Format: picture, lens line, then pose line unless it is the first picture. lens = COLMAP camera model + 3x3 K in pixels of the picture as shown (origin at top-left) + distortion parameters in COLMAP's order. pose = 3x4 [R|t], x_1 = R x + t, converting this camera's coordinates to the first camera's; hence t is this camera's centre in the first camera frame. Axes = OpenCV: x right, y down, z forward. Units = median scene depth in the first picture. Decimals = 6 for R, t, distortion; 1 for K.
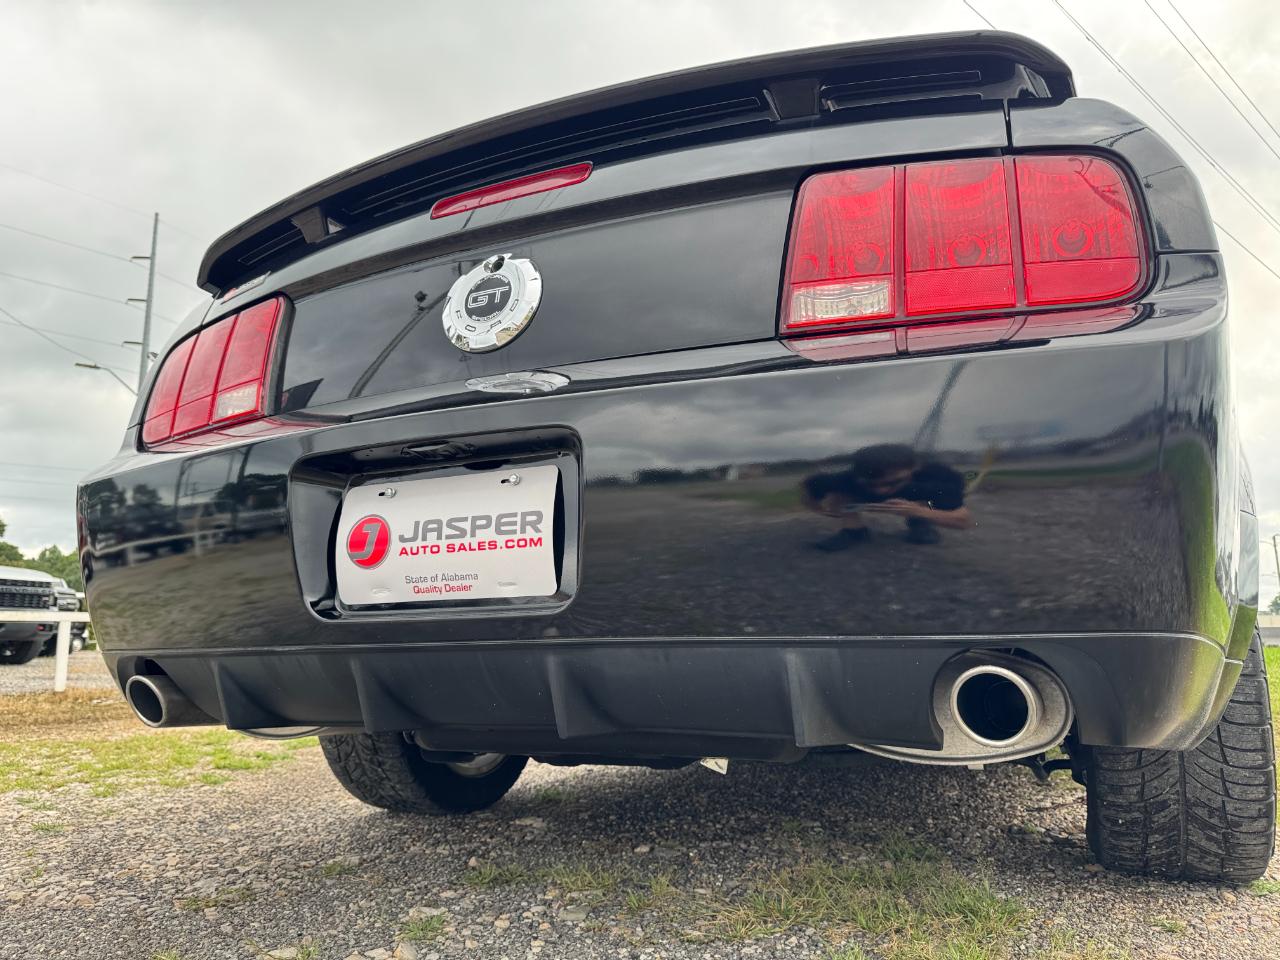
lens RADIAL K [[900.0, 0, 637.4], [0, 900.0, 491.4], [0, 0, 1]] dist [0.041220, -0.024947]
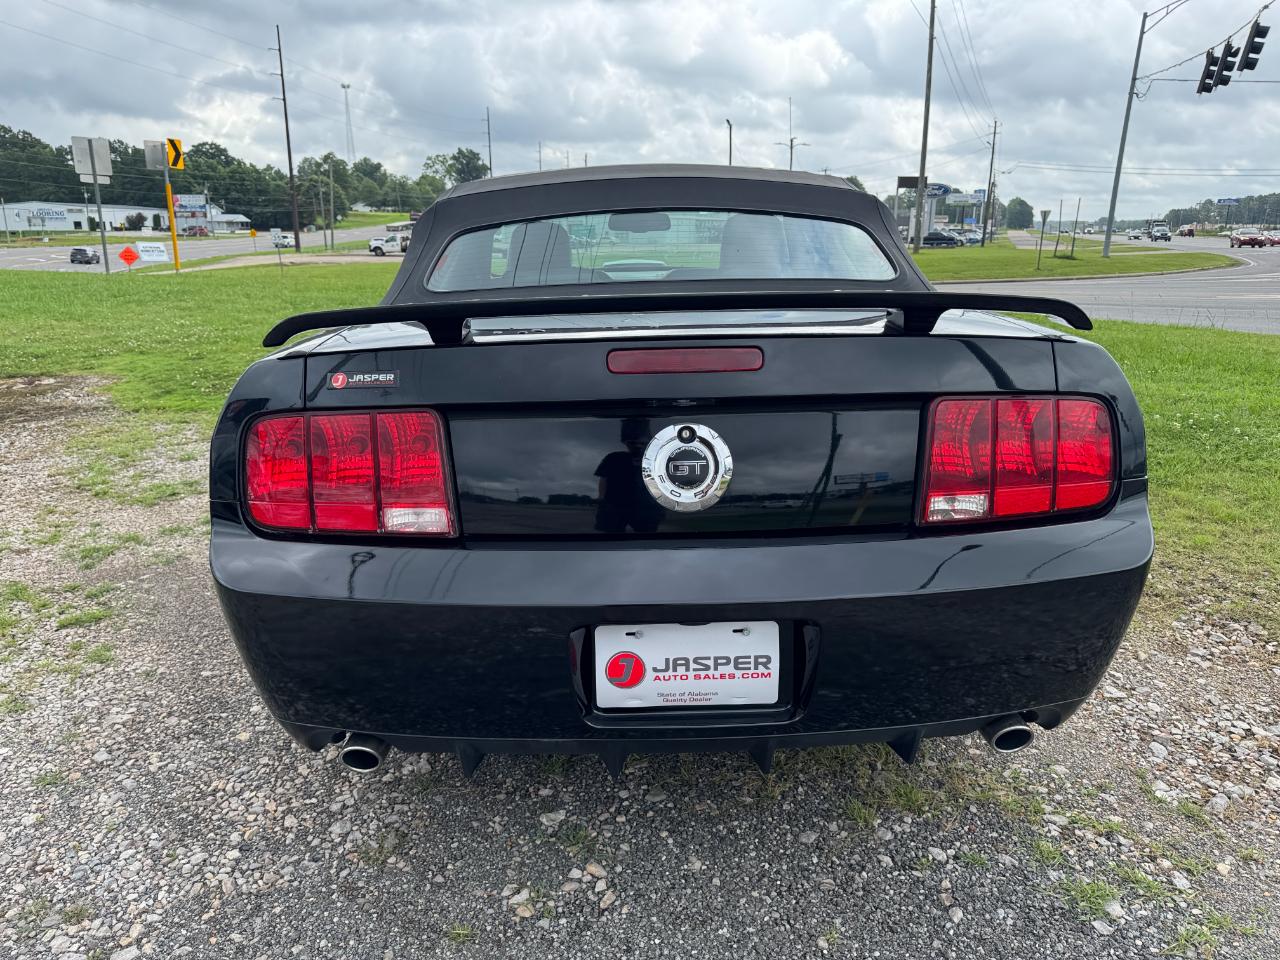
lens RADIAL K [[934.0, 0, 631.4], [0, 934.0, 450.5], [0, 0, 1]] dist [0.049423, -0.039844]
pose [[0.894201, -0.113626, 0.433006, -0.883834], [-0.078237, 0.912700, 0.401071, -0.834478], [-0.440777, -0.392515, 0.807247, -0.012049]]
